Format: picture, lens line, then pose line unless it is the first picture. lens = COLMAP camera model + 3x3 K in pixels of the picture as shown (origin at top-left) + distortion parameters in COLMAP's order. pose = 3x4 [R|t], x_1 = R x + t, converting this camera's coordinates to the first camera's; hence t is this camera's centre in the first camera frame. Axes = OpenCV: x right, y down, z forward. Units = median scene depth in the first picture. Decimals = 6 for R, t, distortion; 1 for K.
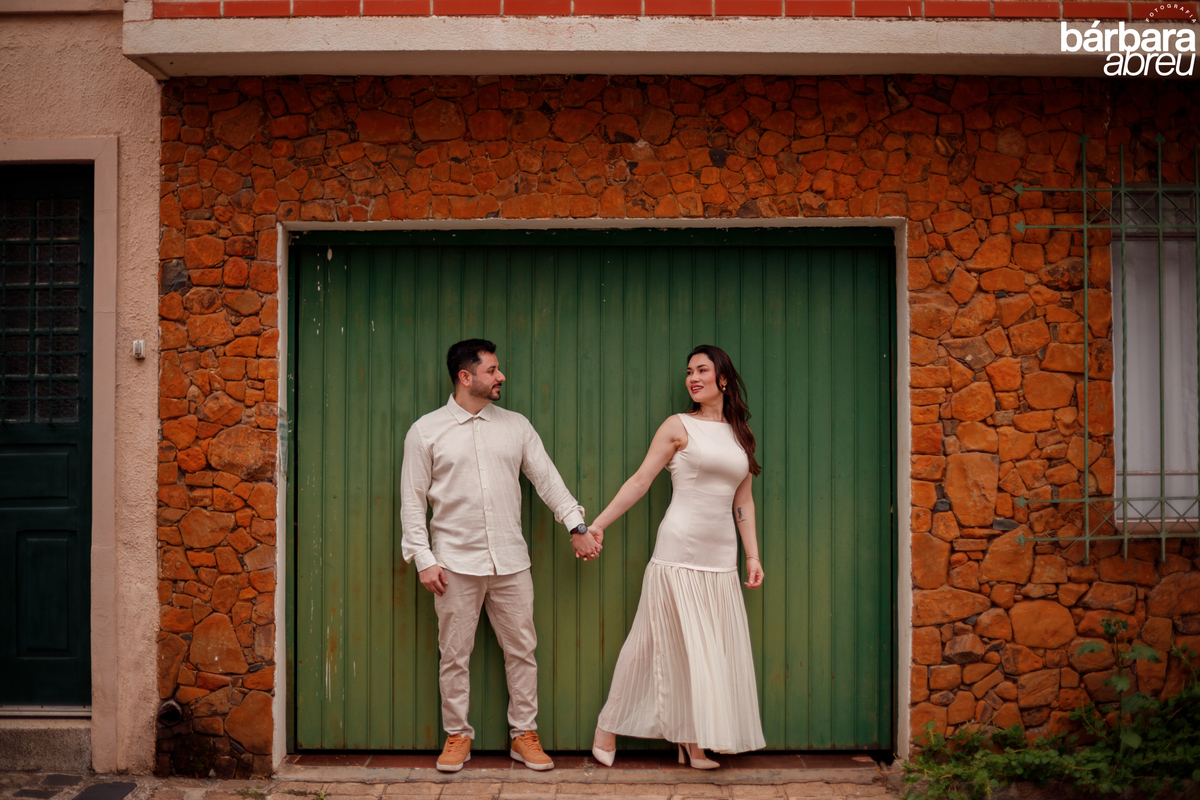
lens RADIAL K [[1705.5, 0, 603.9], [0, 1705.5, 395.3], [0, 0, 1]] dist [-0.189247, 0.330307]
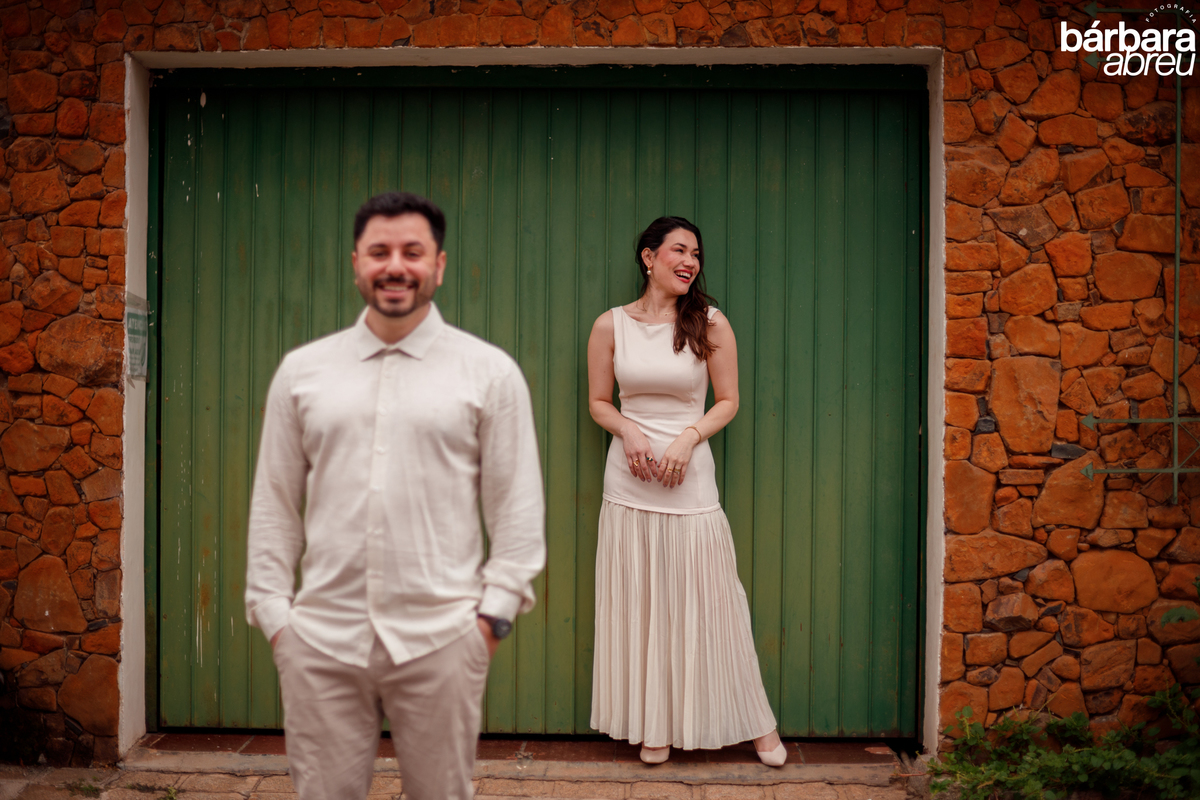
lens RADIAL K [[1705.5, 0, 603.9], [0, 1705.5, 395.3], [0, 0, 1]] dist [-0.189247, 0.330307]
pose [[0.999620, 0.007706, -0.026454, 0.047724], [-0.006598, 0.999106, 0.041747, 0.020934], [0.026752, -0.041557, 0.998778, 0.233497]]
